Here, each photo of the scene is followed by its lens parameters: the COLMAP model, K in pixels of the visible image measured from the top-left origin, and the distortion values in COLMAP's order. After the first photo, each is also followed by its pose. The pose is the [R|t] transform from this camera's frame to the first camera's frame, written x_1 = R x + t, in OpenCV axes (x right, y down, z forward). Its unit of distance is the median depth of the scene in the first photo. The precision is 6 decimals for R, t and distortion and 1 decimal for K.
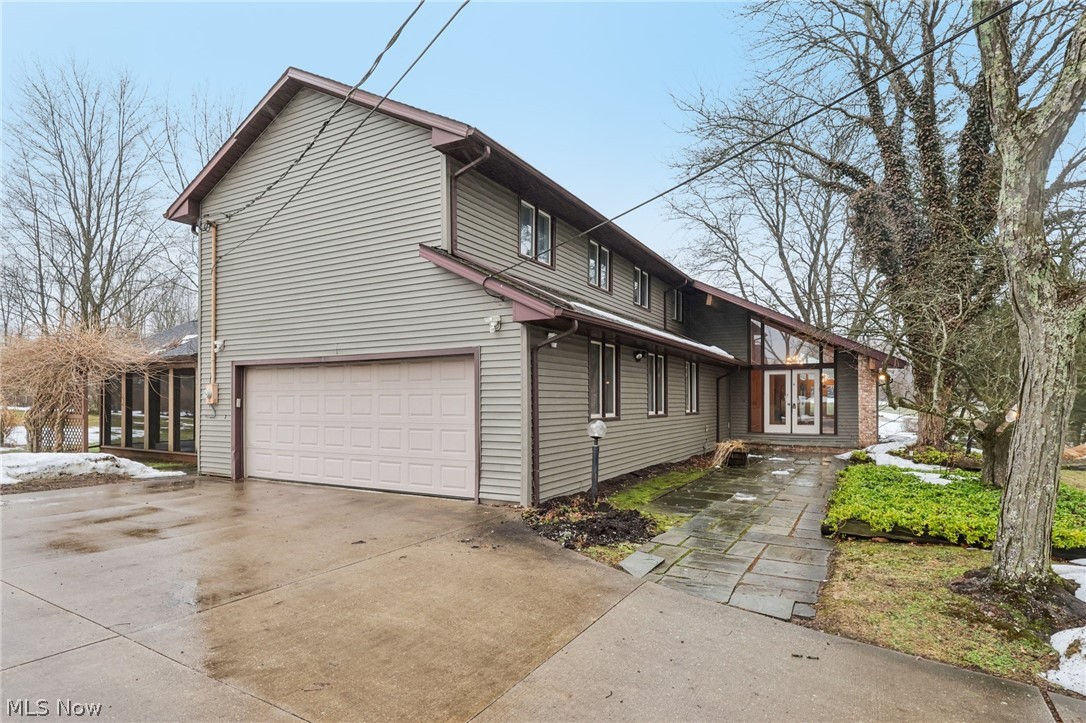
lens RADIAL K [[592.5, 0, 543.9], [0, 592.5, 393.6], [0, 0, 1]] dist [0.000948, 0.000044]
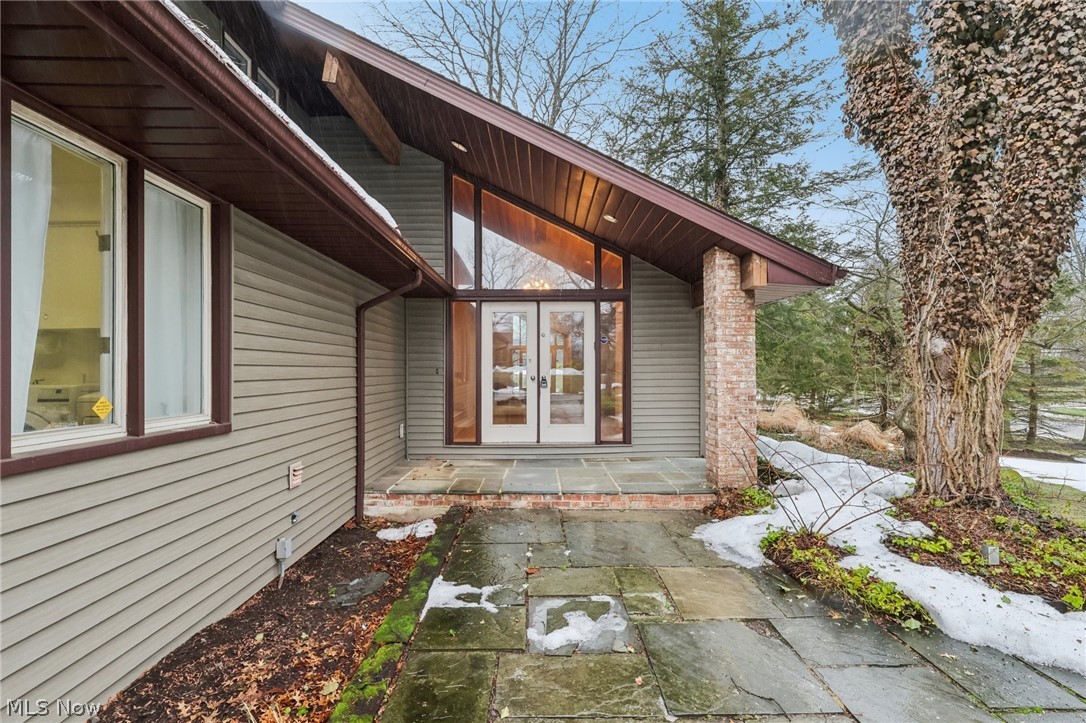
lens RADIAL K [[506.8, 0, 544.1], [0, 506.8, 364.2], [0, 0, 1]] dist [0.000587, 0.000021]
pose [[0.867165, 0.001389, 0.498019, 0.231476], [-0.000627, 0.999998, -0.001696, 0.007395], [-0.498021, 0.001158, 0.867164, 0.669869]]
